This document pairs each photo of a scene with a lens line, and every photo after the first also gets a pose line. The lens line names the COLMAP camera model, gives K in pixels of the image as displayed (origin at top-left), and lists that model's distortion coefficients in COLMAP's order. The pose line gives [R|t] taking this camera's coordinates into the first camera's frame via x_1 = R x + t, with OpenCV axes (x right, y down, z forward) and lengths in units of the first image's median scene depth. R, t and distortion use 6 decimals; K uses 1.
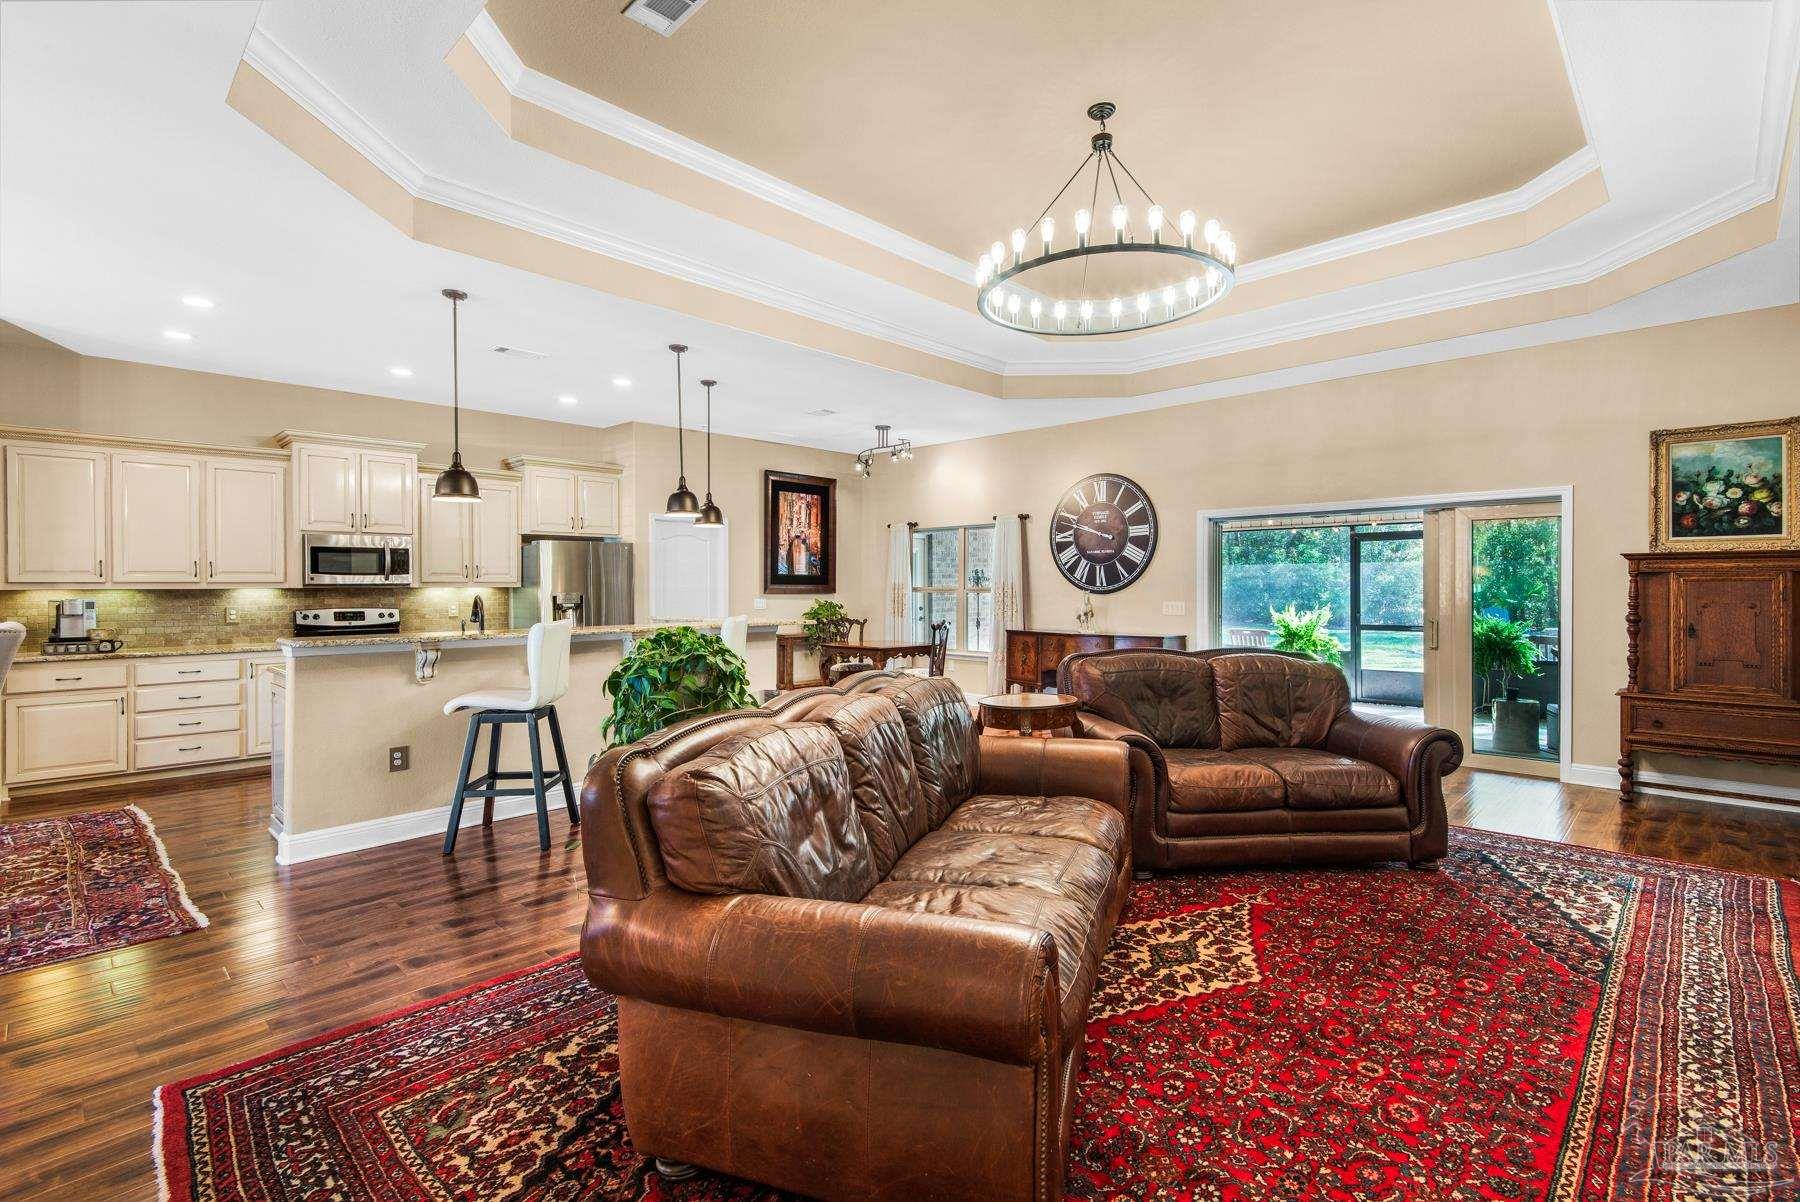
lens RADIAL K [[815.0, 0, 905.9], [0, 815.0, 597.6], [0, 0, 1]] dist [0.023158, -0.012945]
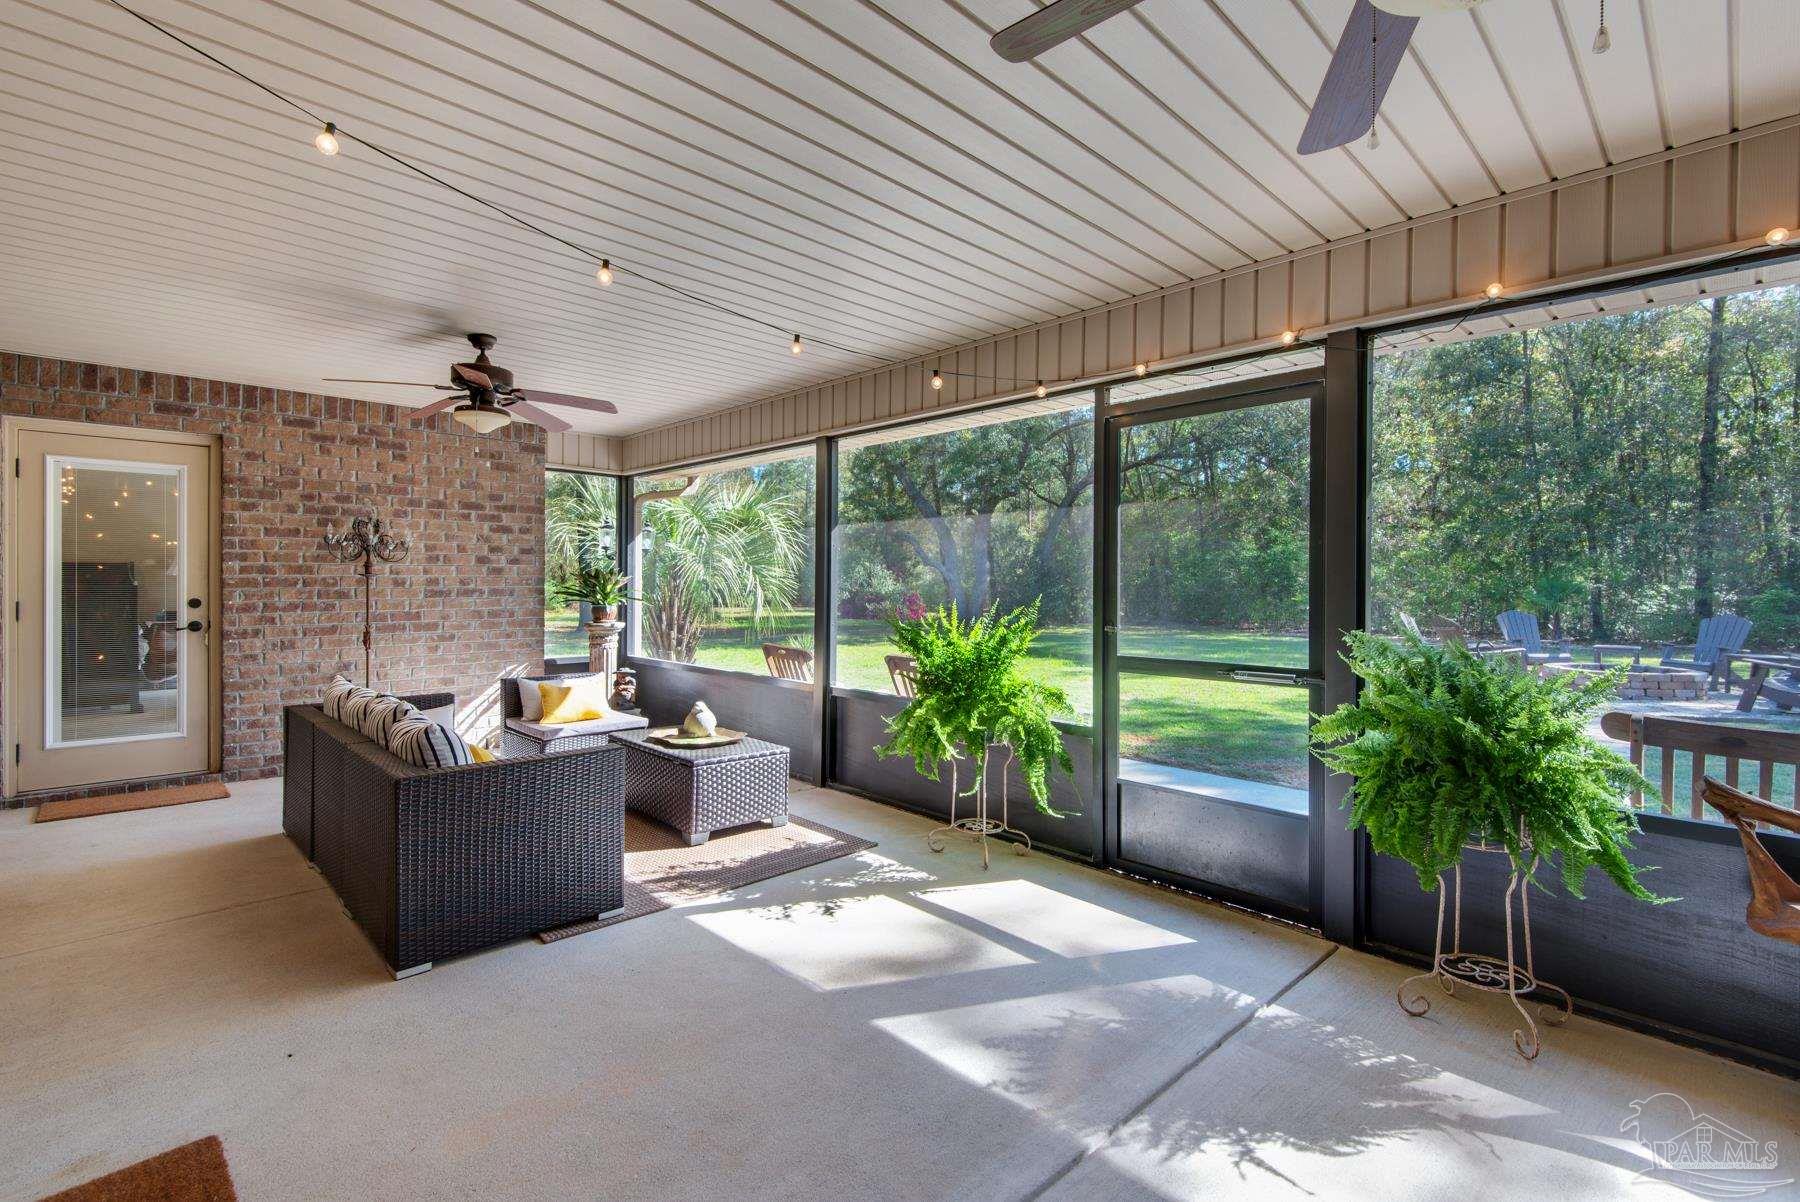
lens RADIAL K [[815.0, 0, 898.1], [0, 815.0, 597.3], [0, 0, 1]] dist [0.023158, -0.012945]
pose [[0.999043, 0.011775, -0.042129, 0.739325], [-0.011603, 0.999923, 0.004327, 0.008534], [0.042176, -0.003834, 0.999103, 0.997751]]
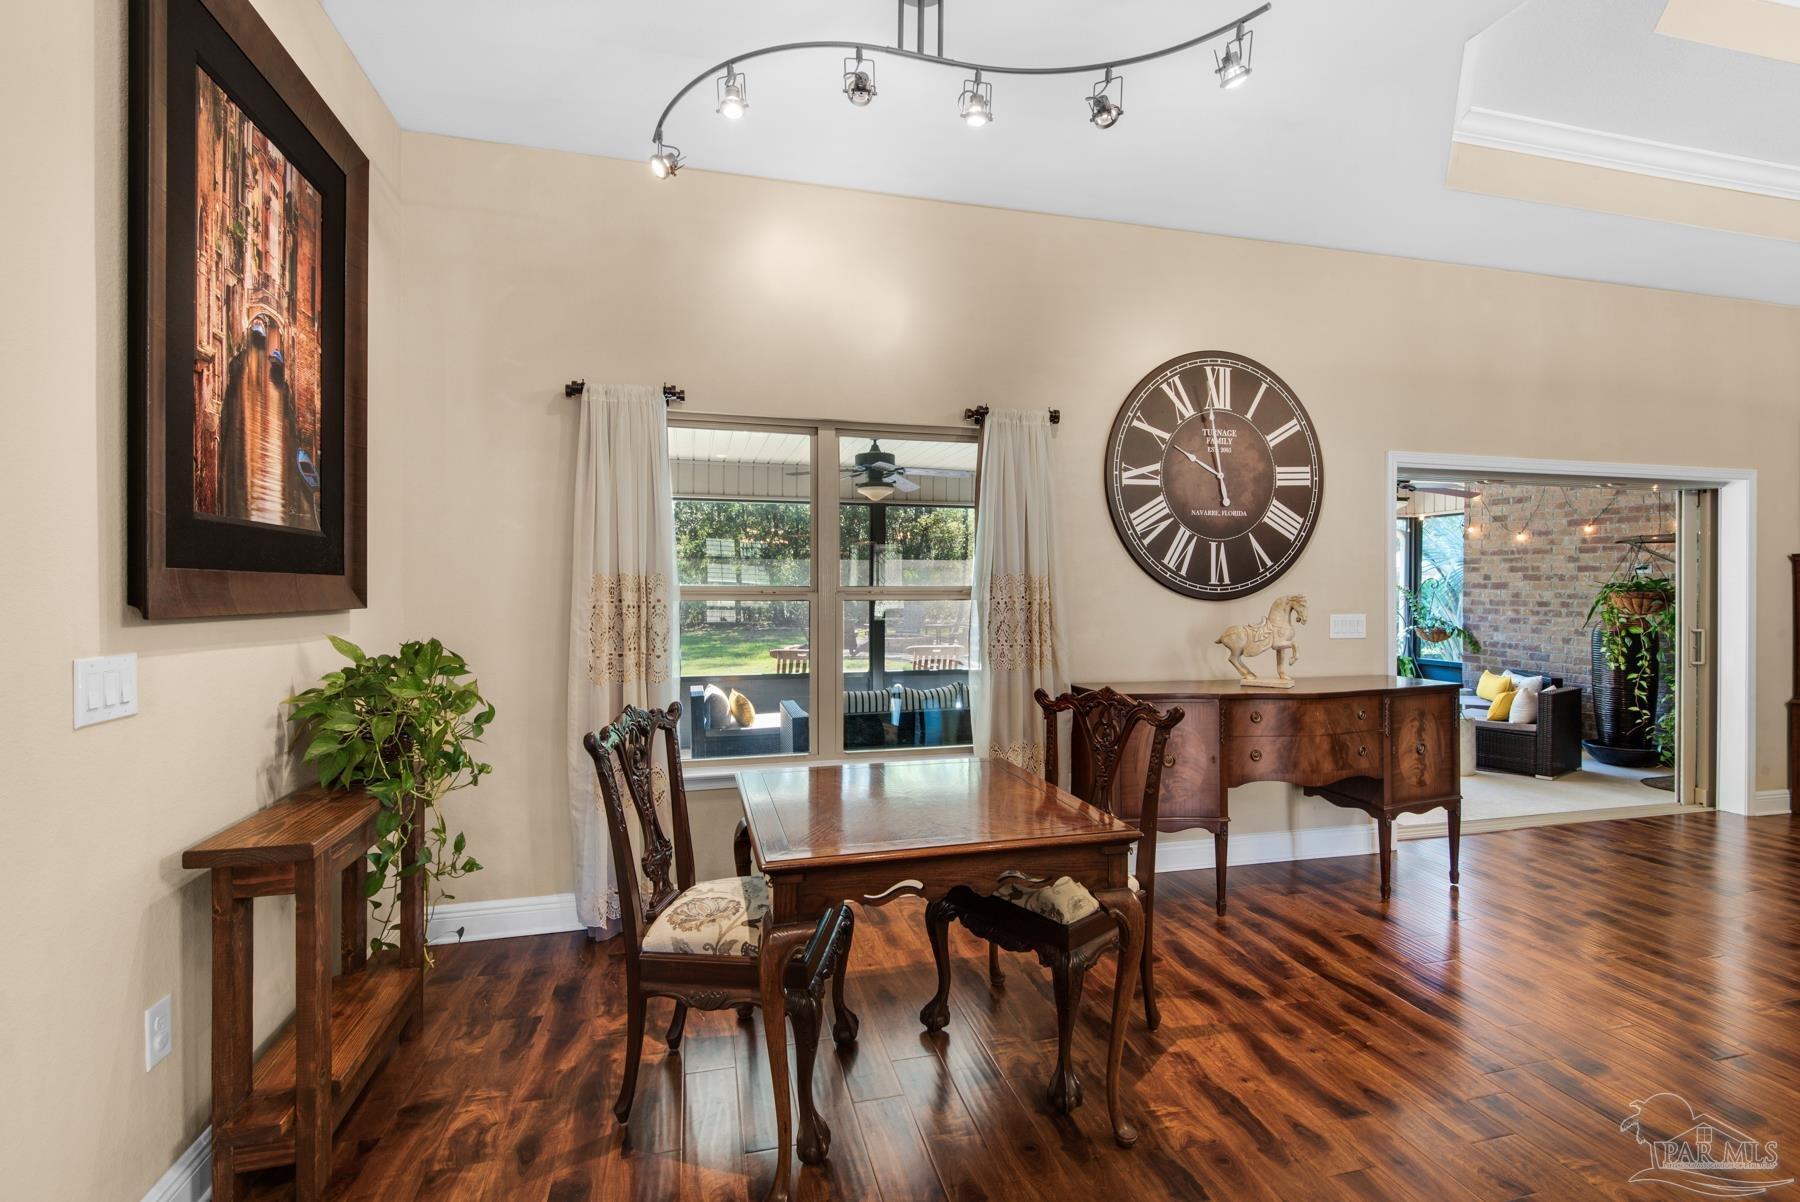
lens RADIAL K [[815.0, 0, 906.4], [0, 815.0, 595.3], [0, 0, 1]] dist [0.023158, -0.012945]
pose [[0.527866, -0.007798, 0.849292, -0.339164], [0.008587, 0.999956, 0.003844, -0.014198], [-0.849284, 0.005264, 0.527910, 1.136070]]
